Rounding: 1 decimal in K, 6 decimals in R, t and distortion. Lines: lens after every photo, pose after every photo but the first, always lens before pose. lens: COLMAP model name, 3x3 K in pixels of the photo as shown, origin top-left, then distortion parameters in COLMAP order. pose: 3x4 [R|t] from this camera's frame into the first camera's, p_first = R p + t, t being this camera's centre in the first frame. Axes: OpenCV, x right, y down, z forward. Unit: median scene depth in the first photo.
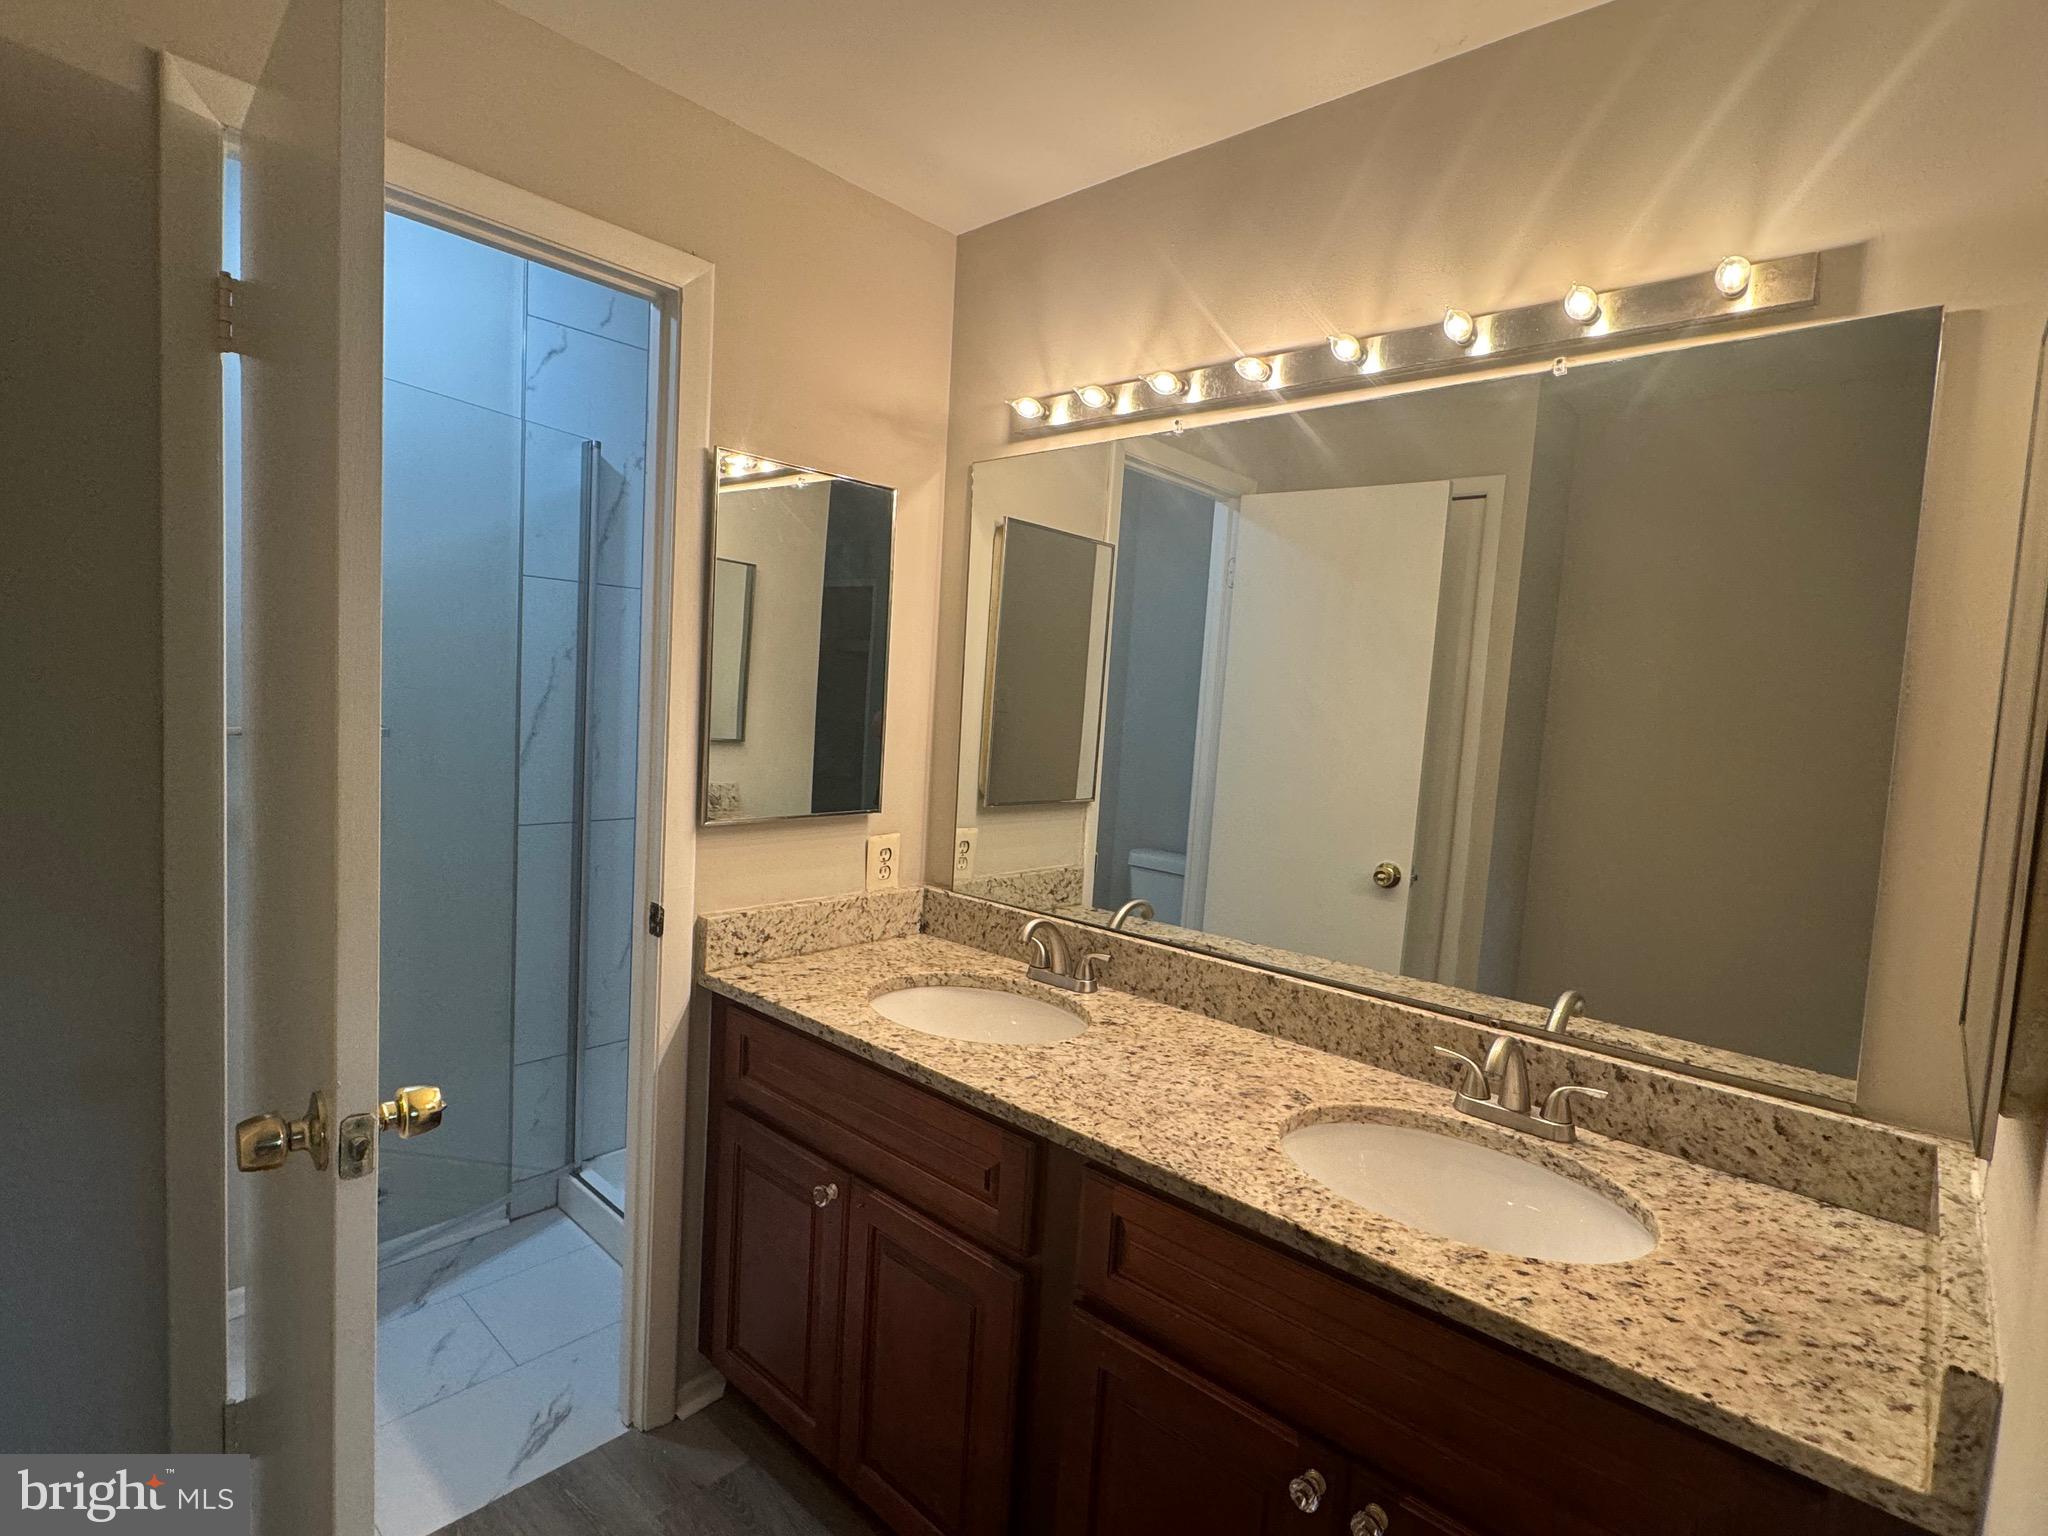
lens RADIAL K [[1015.8, 0, 1023.5], [0, 1015.8, 772.9], [0, 0, 1]] dist [-0.001303, -0.000410]
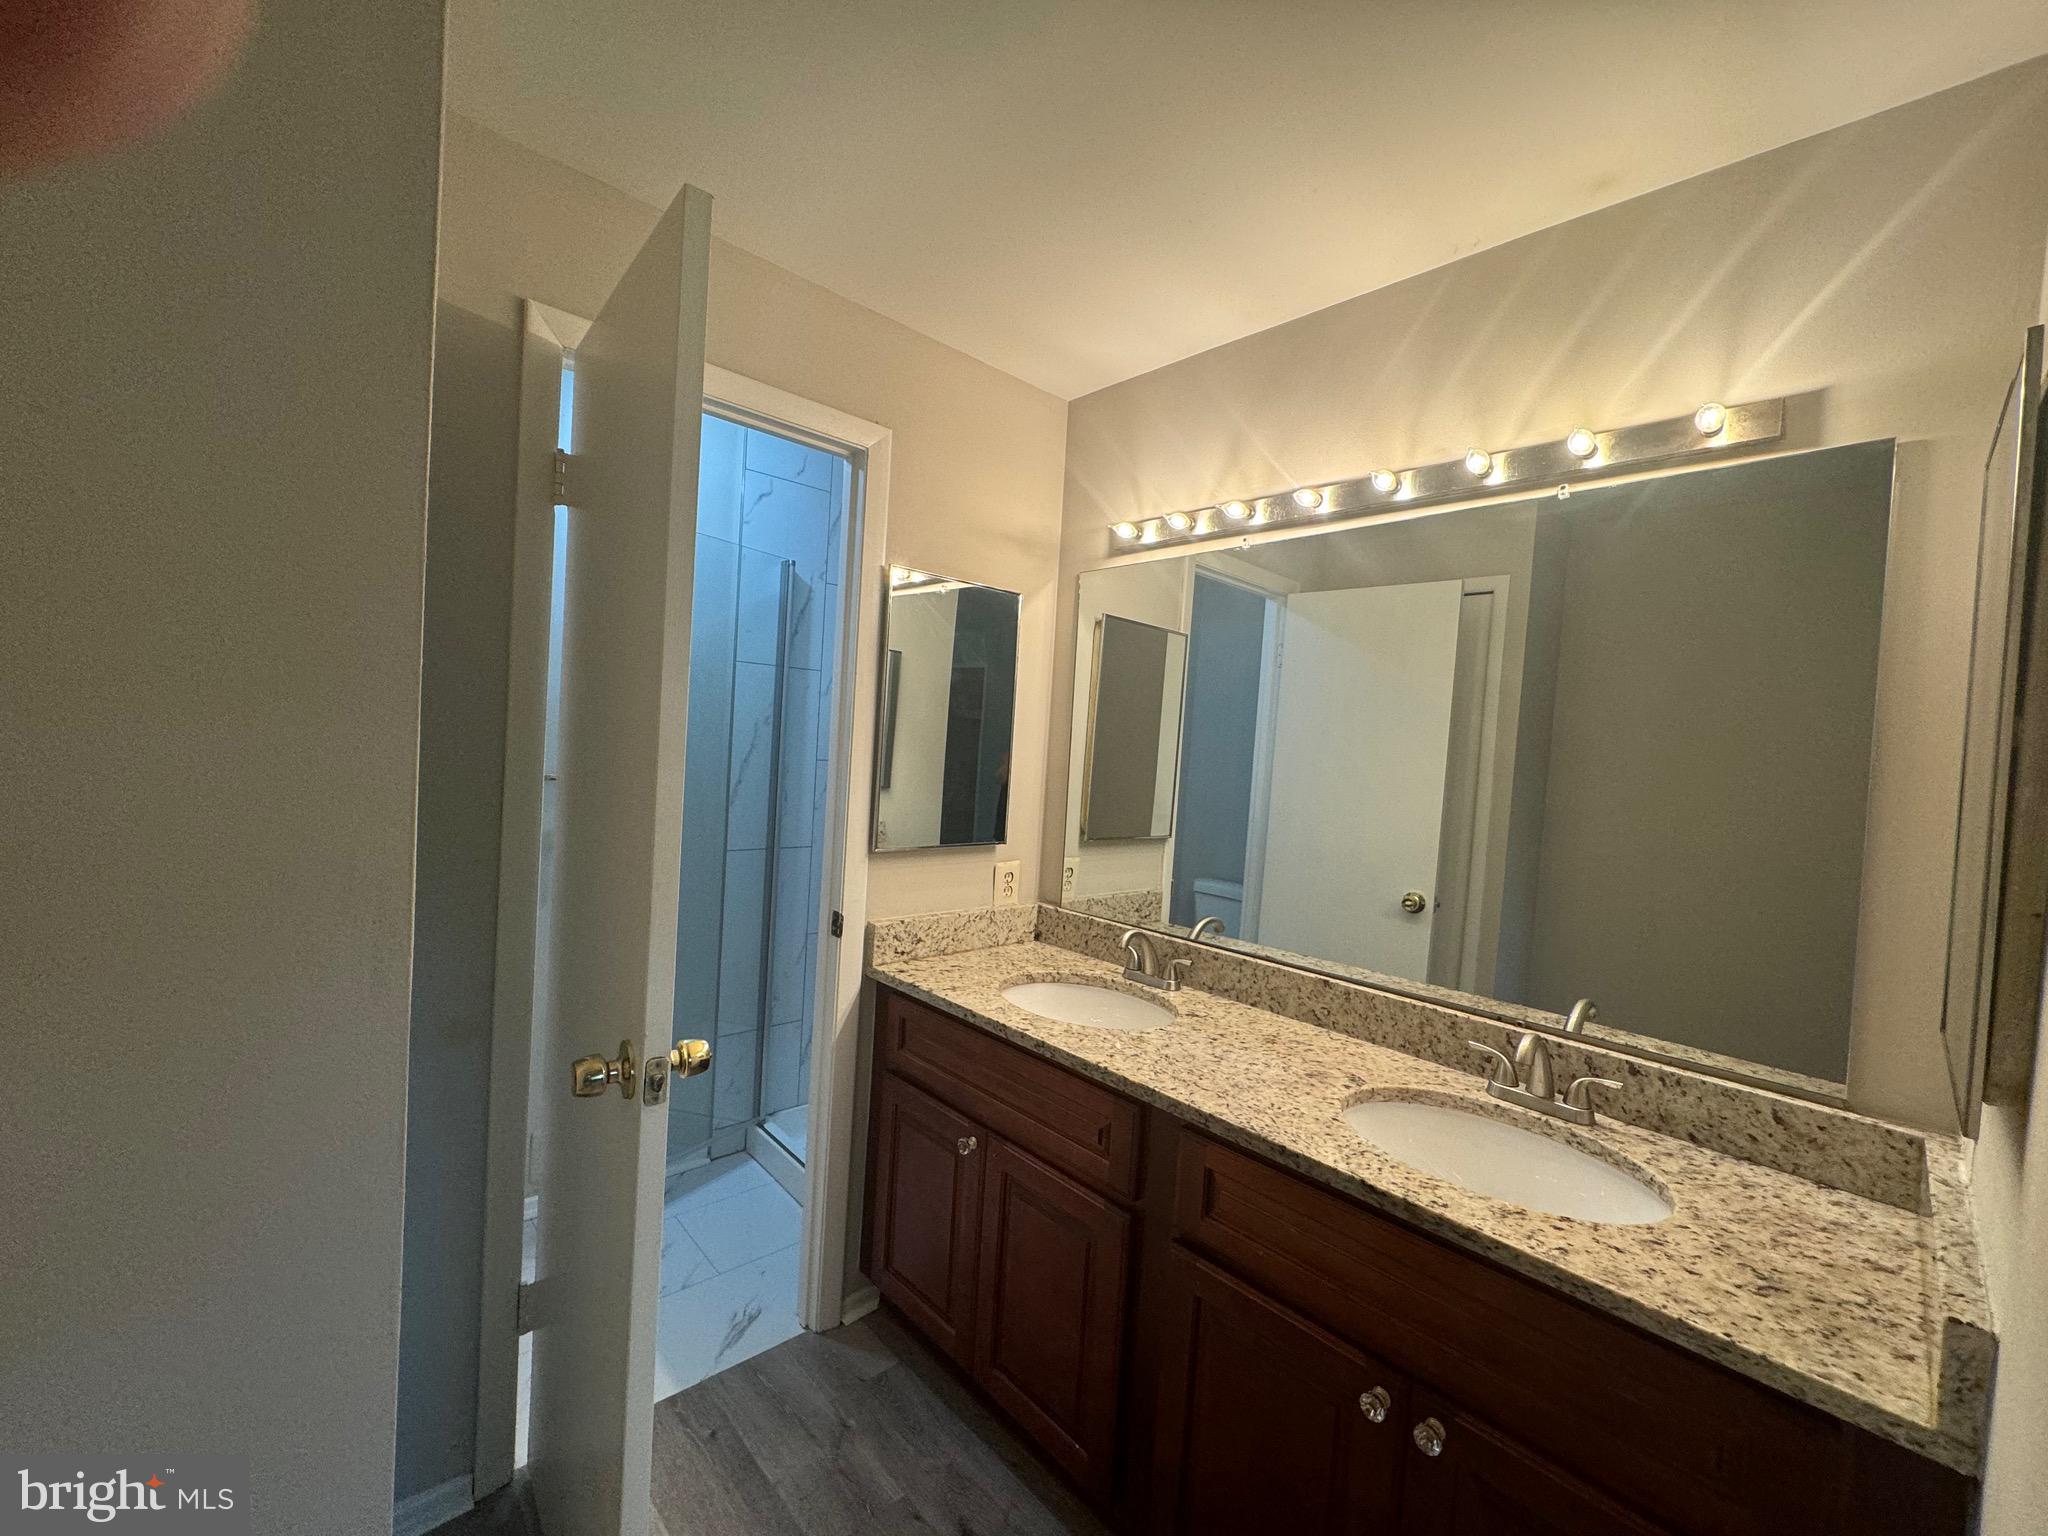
lens RADIAL K [[821.3, 0, 1024.1], [0, 821.3, 769.8], [0, 0, 1]] dist [-0.002629, 0.000908]
pose [[0.996244, 0.005341, -0.086424, -0.034206], [-0.010160, 0.998411, -0.055423, 0.003511], [0.085990, 0.056093, 0.994716, -0.033827]]
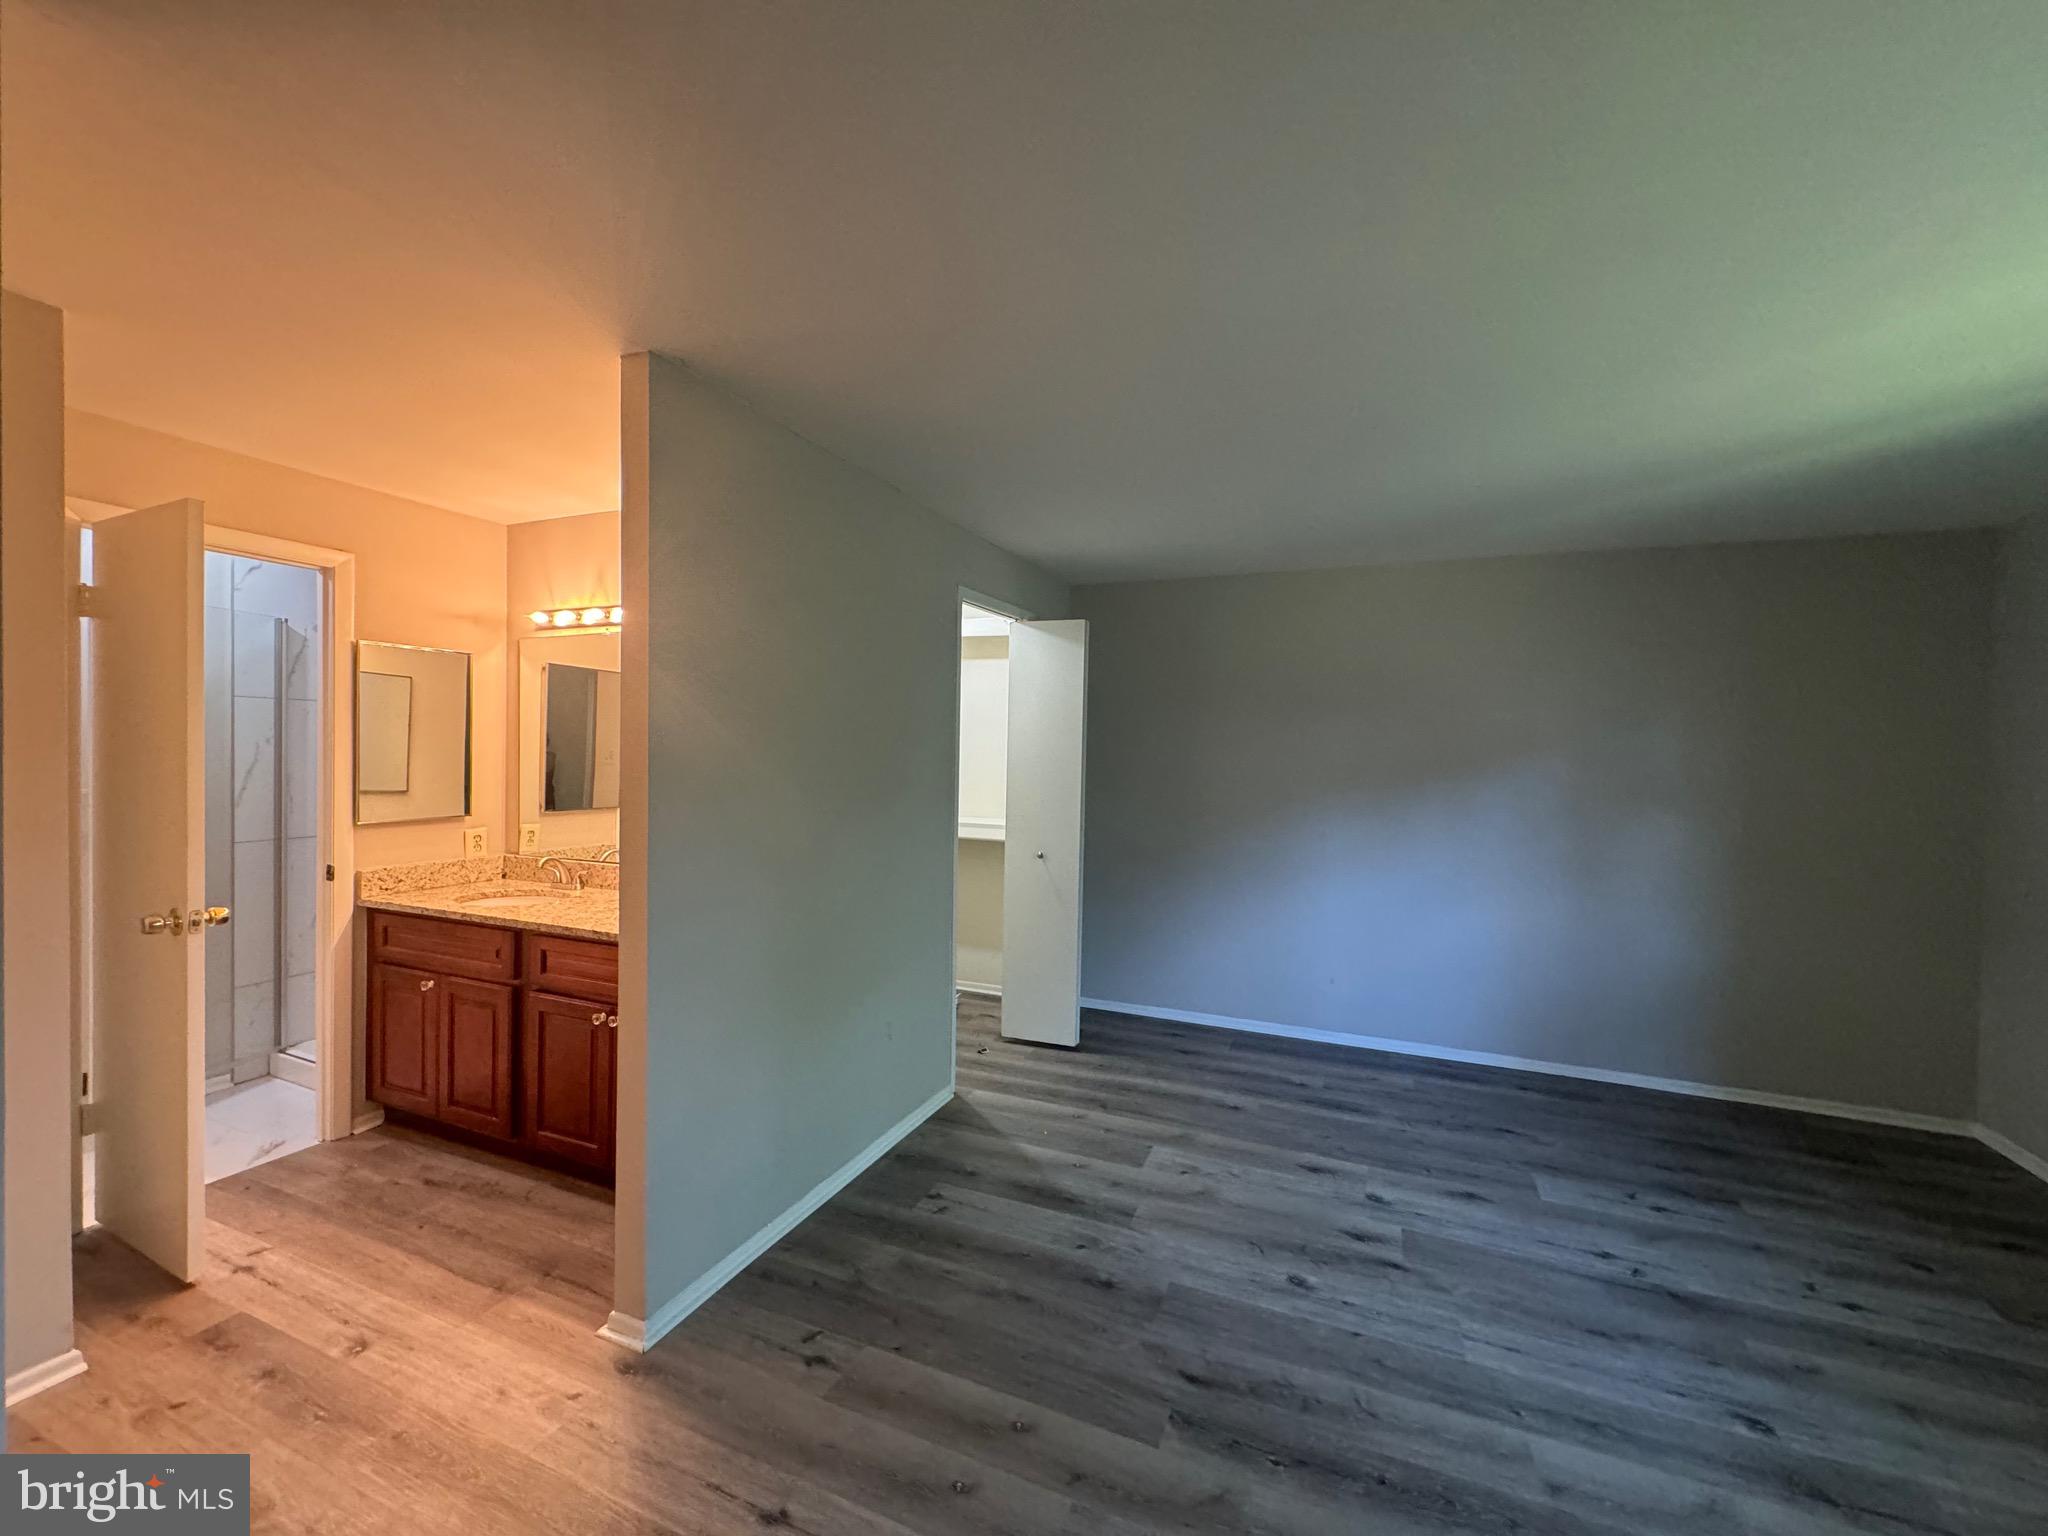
lens RADIAL K [[821.3, 0, 1027.2], [0, 821.3, 767.3], [0, 0, 1]] dist [-0.002629, 0.000908]
pose [[0.942056, -0.048534, 0.331928, 0.406586], [0.065392, 0.997066, -0.039802, 0.091228], [-0.329022, 0.059201, 0.942465, -0.989969]]
